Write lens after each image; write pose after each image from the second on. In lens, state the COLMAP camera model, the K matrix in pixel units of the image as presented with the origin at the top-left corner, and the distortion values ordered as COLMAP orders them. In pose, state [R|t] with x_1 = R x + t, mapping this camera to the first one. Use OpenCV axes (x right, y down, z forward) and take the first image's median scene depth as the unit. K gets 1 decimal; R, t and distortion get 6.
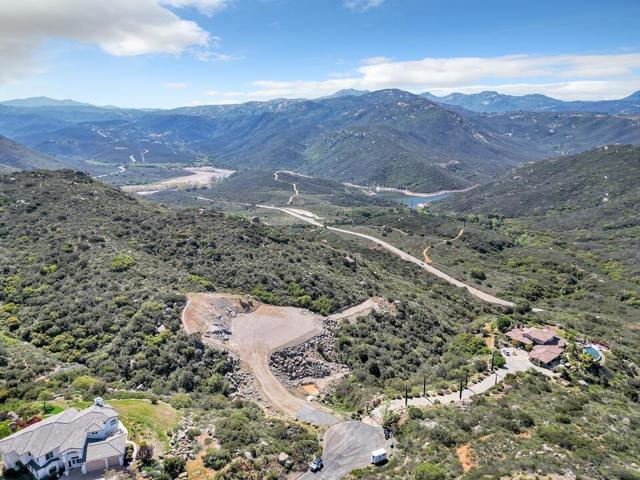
lens RADIAL K [[445.9, 0, 319.6], [0, 445.9, 237.2], [0, 0, 1]] dist [0.075397, -0.075761]
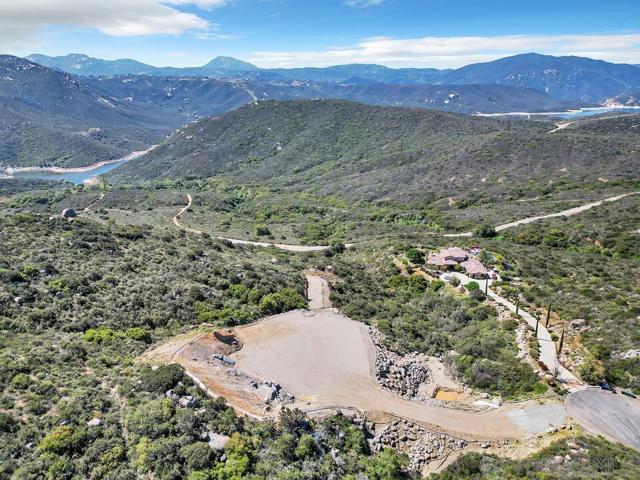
lens RADIAL K [[445.9, 0, 319.4], [0, 445.9, 238.1], [0, 0, 1]] dist [0.075397, -0.075761]
pose [[0.684227, -0.248250, 0.685715, -0.074026], [0.200846, 0.968062, 0.150058, -0.007108], [-0.701067, 0.035049, 0.712234, 0.077911]]
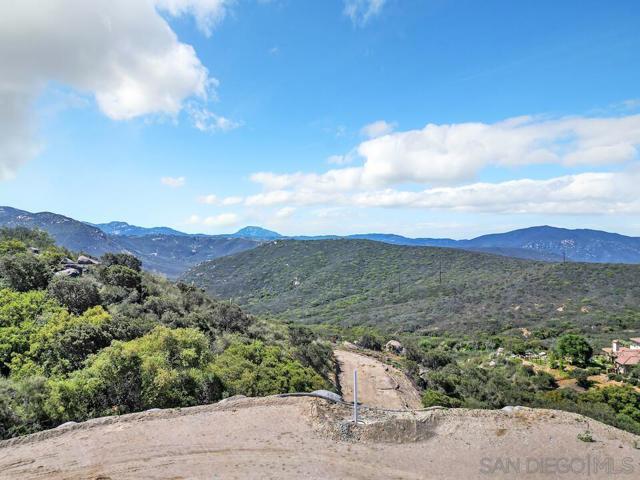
lens RADIAL K [[445.9, 0, 319.9], [0, 445.9, 235.9], [0, 0, 1]] dist [0.075397, -0.075761]
pose [[0.715536, 0.028414, 0.697998, -0.015810], [0.175532, 0.959803, -0.219013, 0.024441], [-0.676164, 0.279233, 0.681786, 0.149225]]
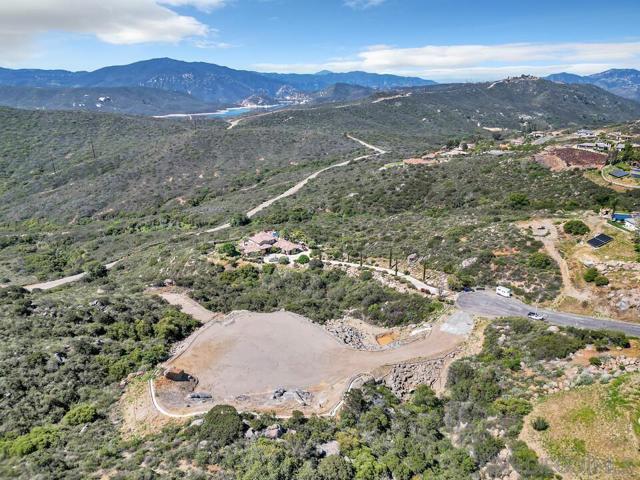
lens RADIAL K [[445.9, 0, 320.1], [0, 445.9, 238.9], [0, 0, 1]] dist [0.075397, -0.075761]
pose [[0.025963, -0.334121, 0.942173, -0.092825], [0.273117, 0.909004, 0.314832, -0.015864], [-0.961630, 0.249149, 0.114854, 0.122472]]
